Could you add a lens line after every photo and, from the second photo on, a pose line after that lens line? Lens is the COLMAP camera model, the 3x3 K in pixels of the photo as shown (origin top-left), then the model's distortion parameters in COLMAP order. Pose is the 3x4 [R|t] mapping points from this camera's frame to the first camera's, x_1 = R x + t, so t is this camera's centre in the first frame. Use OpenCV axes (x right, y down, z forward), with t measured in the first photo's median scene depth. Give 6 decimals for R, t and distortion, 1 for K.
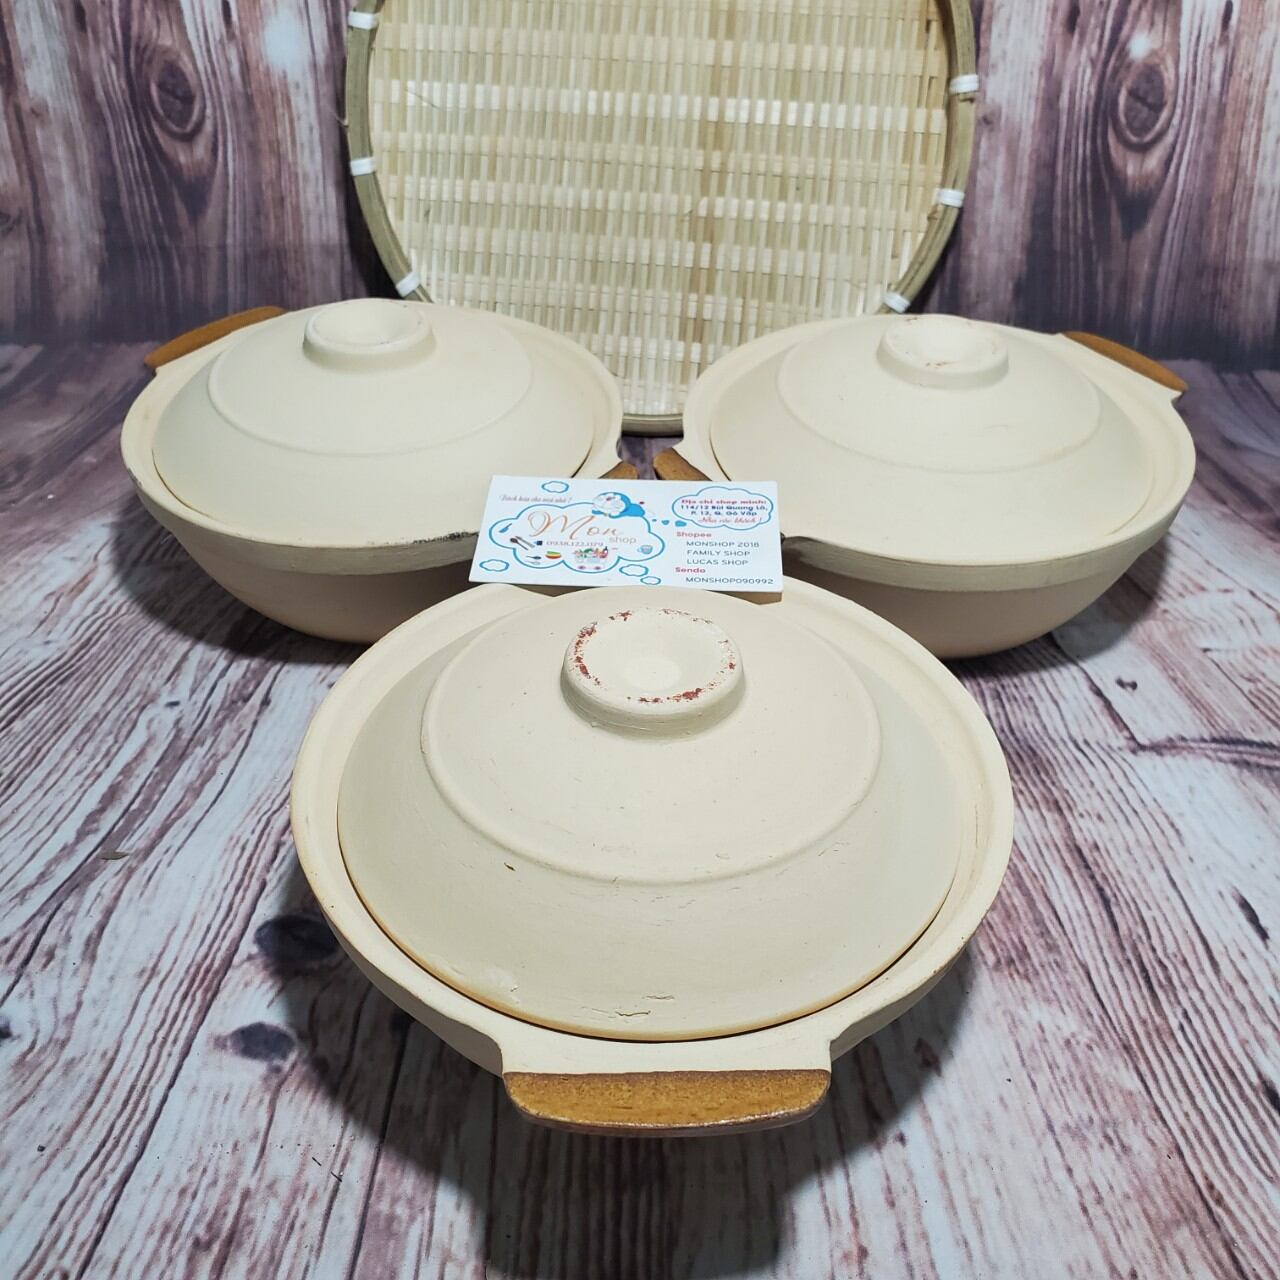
lens RADIAL K [[1381.3, 0, 642.8], [0, 1381.3, 612.0], [0, 0, 1]] dist [-0.122045, 0.217623]
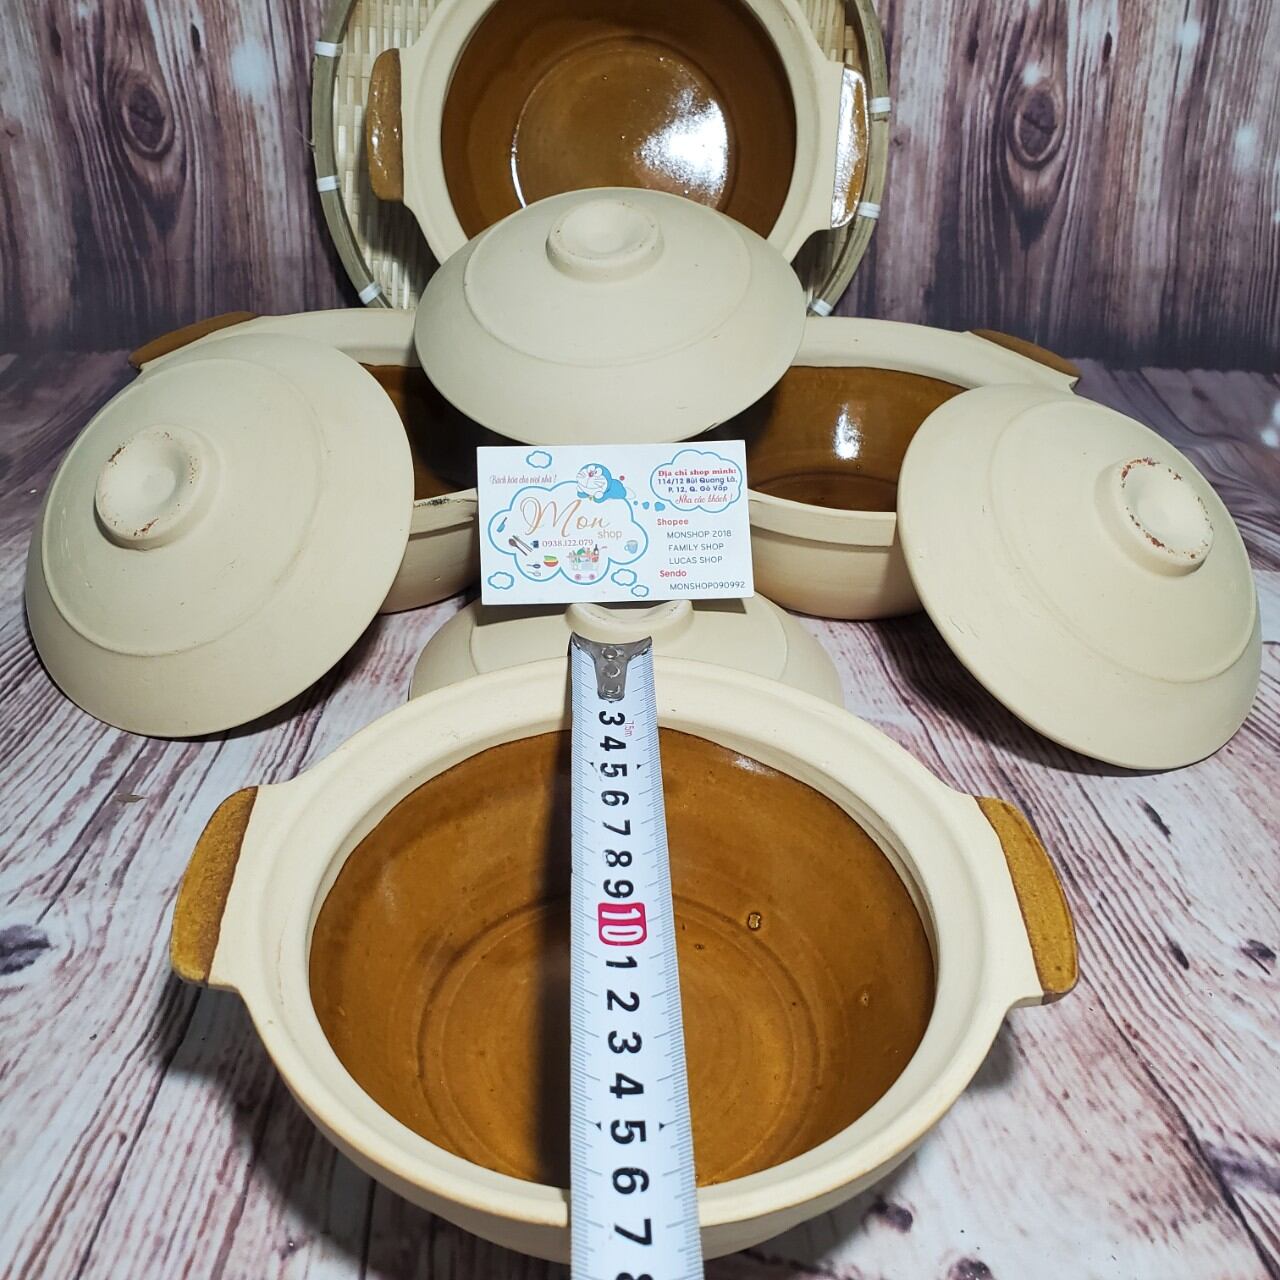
lens RADIAL K [[1360.0, 0, 630.8], [0, 1360.0, 632.7], [0, 0, 1]] dist [-0.067231, 0.127140]
pose [[0.998016, -0.019095, 0.059990, -0.037729], [0.020646, 0.999466, -0.025329, 0.062254], [-0.059474, 0.026517, 0.997878, -0.072194]]
